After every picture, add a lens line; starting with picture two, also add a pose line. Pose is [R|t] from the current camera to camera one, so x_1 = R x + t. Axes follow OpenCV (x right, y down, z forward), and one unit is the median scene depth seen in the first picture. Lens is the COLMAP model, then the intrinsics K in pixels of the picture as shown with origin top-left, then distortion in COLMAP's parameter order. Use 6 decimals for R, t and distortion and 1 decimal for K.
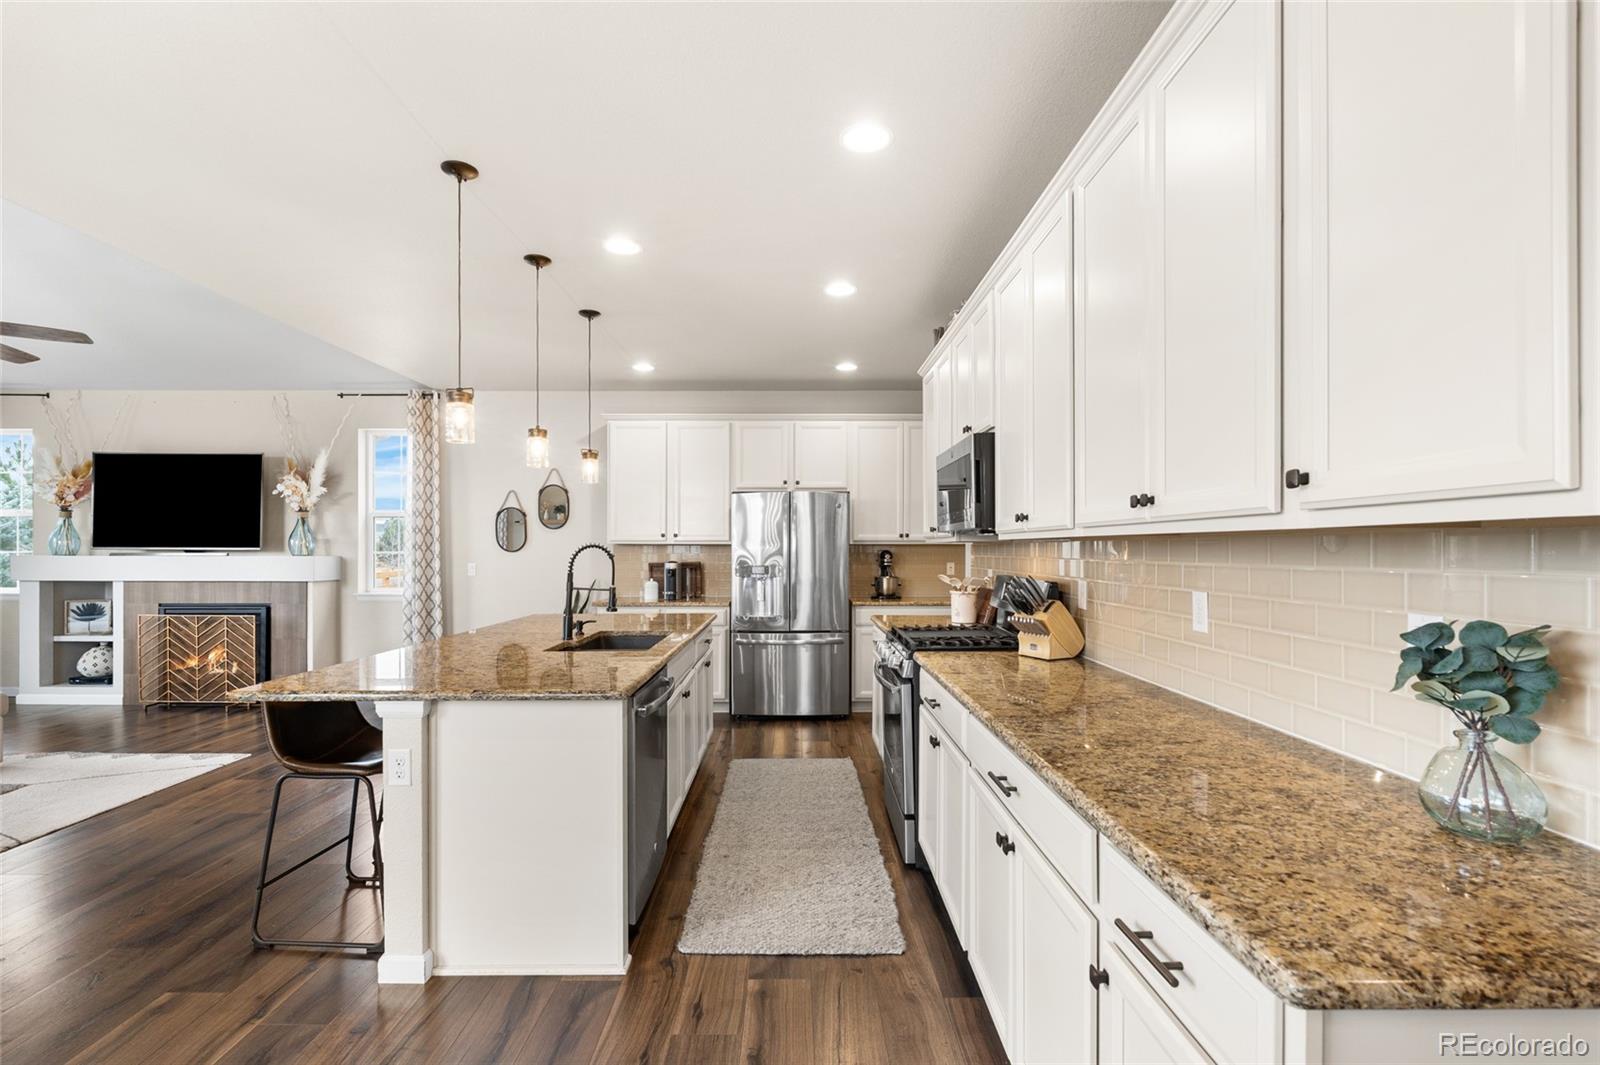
lens RADIAL K [[719.5, 0, 787.8], [0, 719.5, 548.0], [0, 0, 1]] dist [-0.008029, 0.000834]
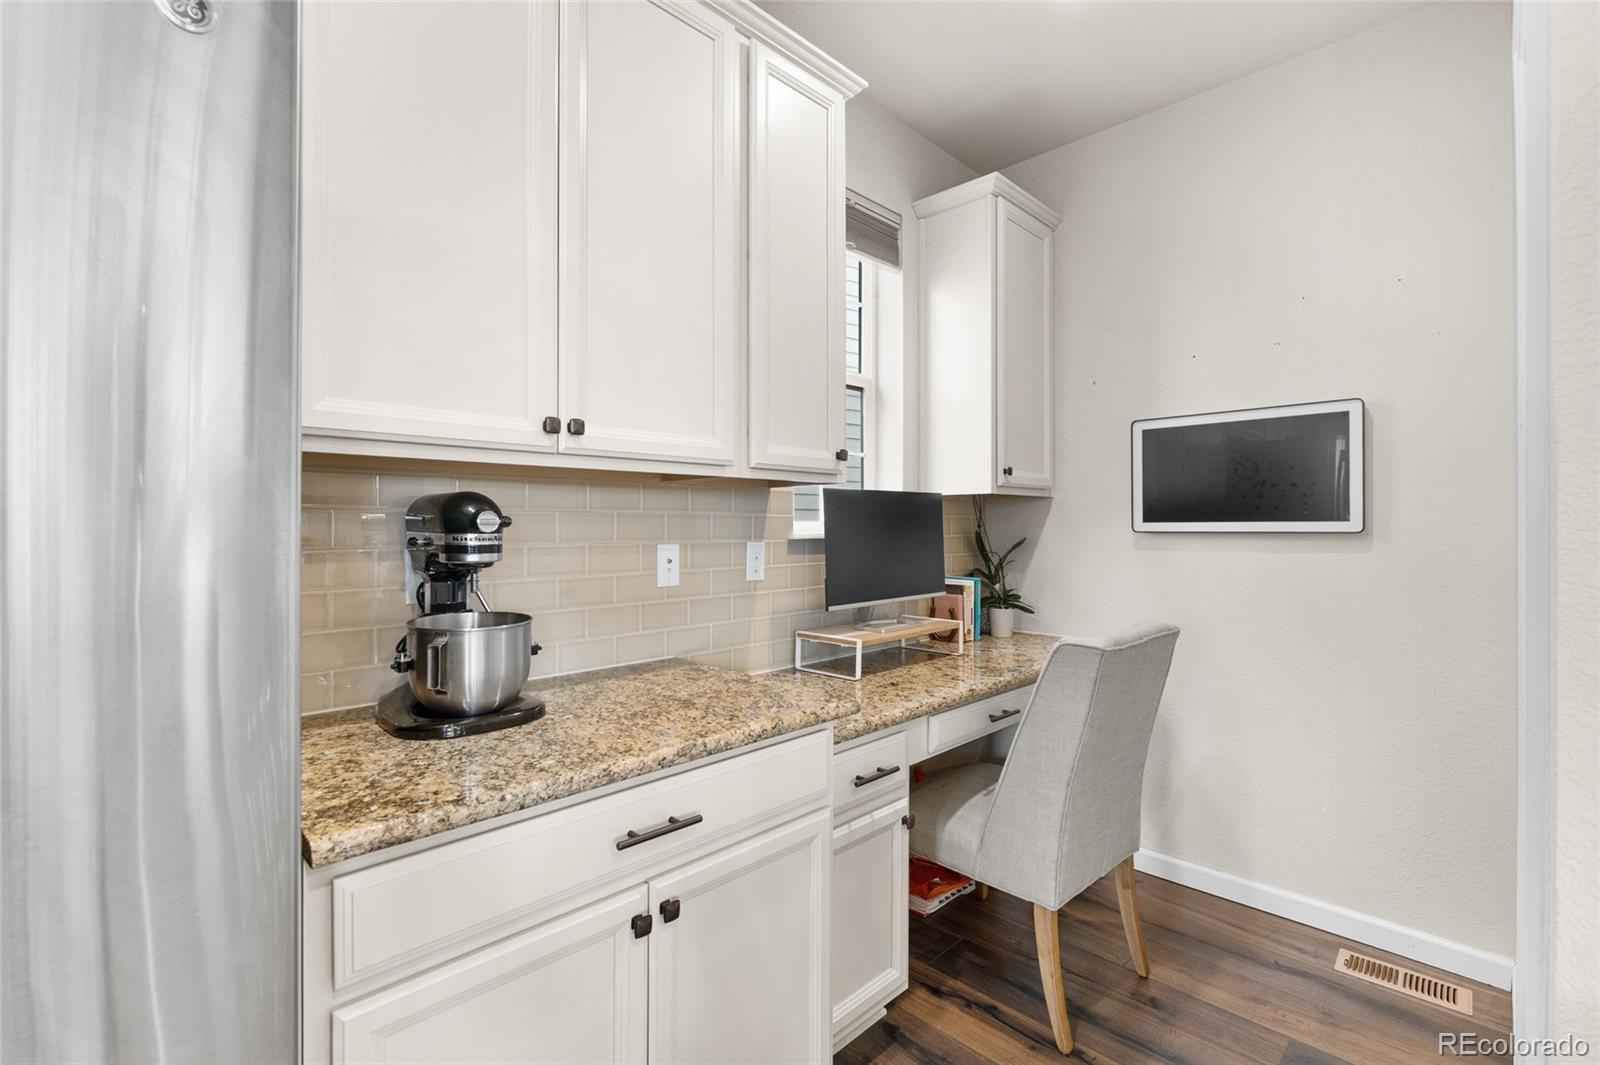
lens RADIAL K [[719.5, 0, 795.4], [0, 719.5, 522.2], [0, 0, 1]] dist [-0.008029, 0.000834]
pose [[0.708152, 0.004223, 0.706047, 0.057458], [-0.003920, 0.999990, -0.002049, 0.012172], [-0.706049, -0.001317, 0.708162, 0.797758]]
